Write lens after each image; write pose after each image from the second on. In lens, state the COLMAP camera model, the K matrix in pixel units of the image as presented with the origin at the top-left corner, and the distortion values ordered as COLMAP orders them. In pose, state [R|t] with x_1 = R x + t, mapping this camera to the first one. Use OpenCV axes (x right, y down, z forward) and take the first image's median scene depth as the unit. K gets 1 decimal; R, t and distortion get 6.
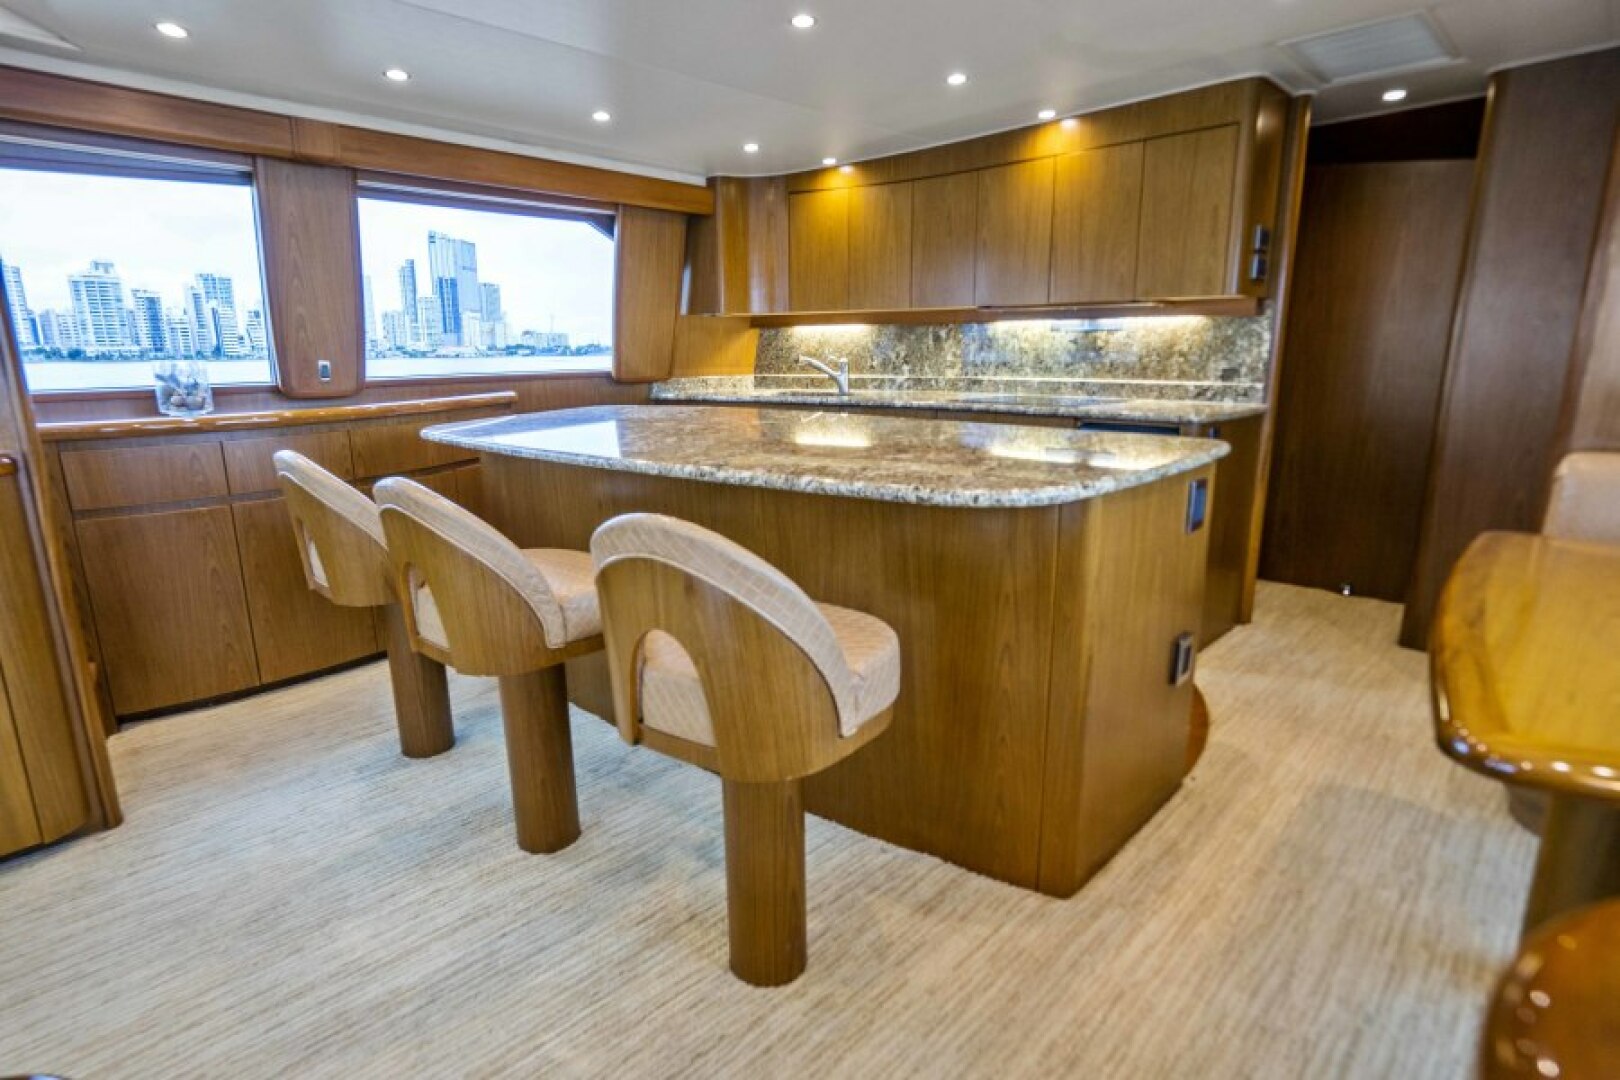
lens RADIAL K [[810.6, 0, 798.5], [0, 810.6, 537.9], [0, 0, 1]] dist [-0.035512, 0.014502]
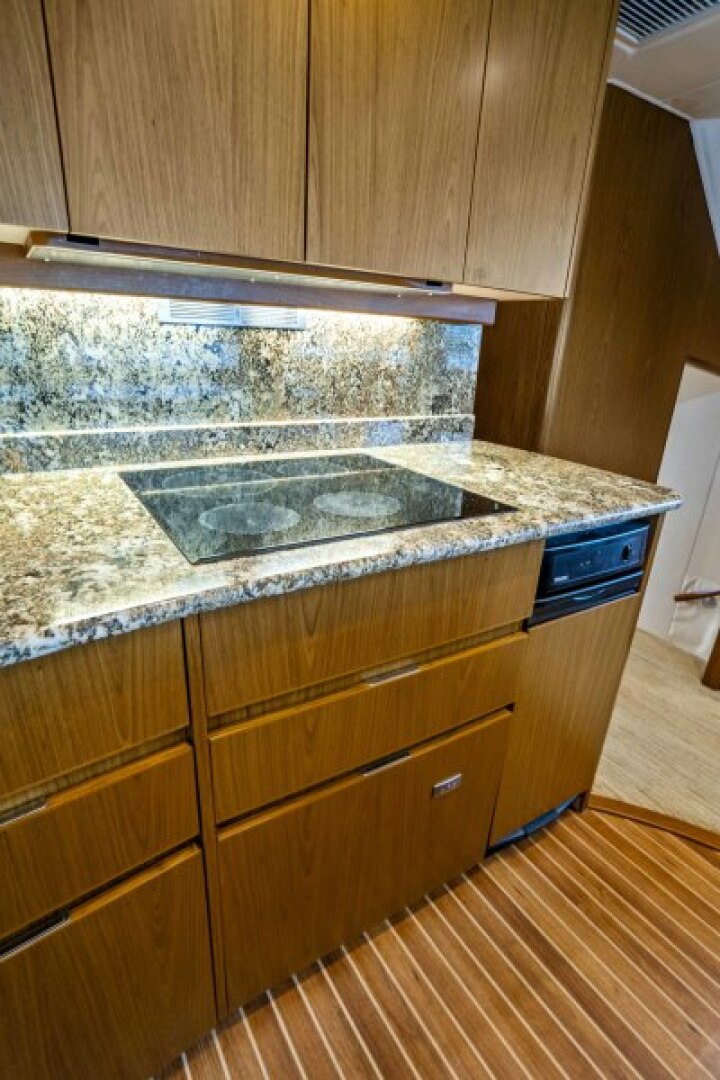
lens RADIAL K [[540.4, 0, 367.9], [0, 540.4, 547.6], [0, 0, 1]] dist [-0.035512, 0.014502]
pose [[0.201189, -0.331750, 0.921664, 0.016539], [0.172168, 0.938232, 0.300131, -0.238052], [-0.964304, 0.098298, 0.245878, 0.946566]]
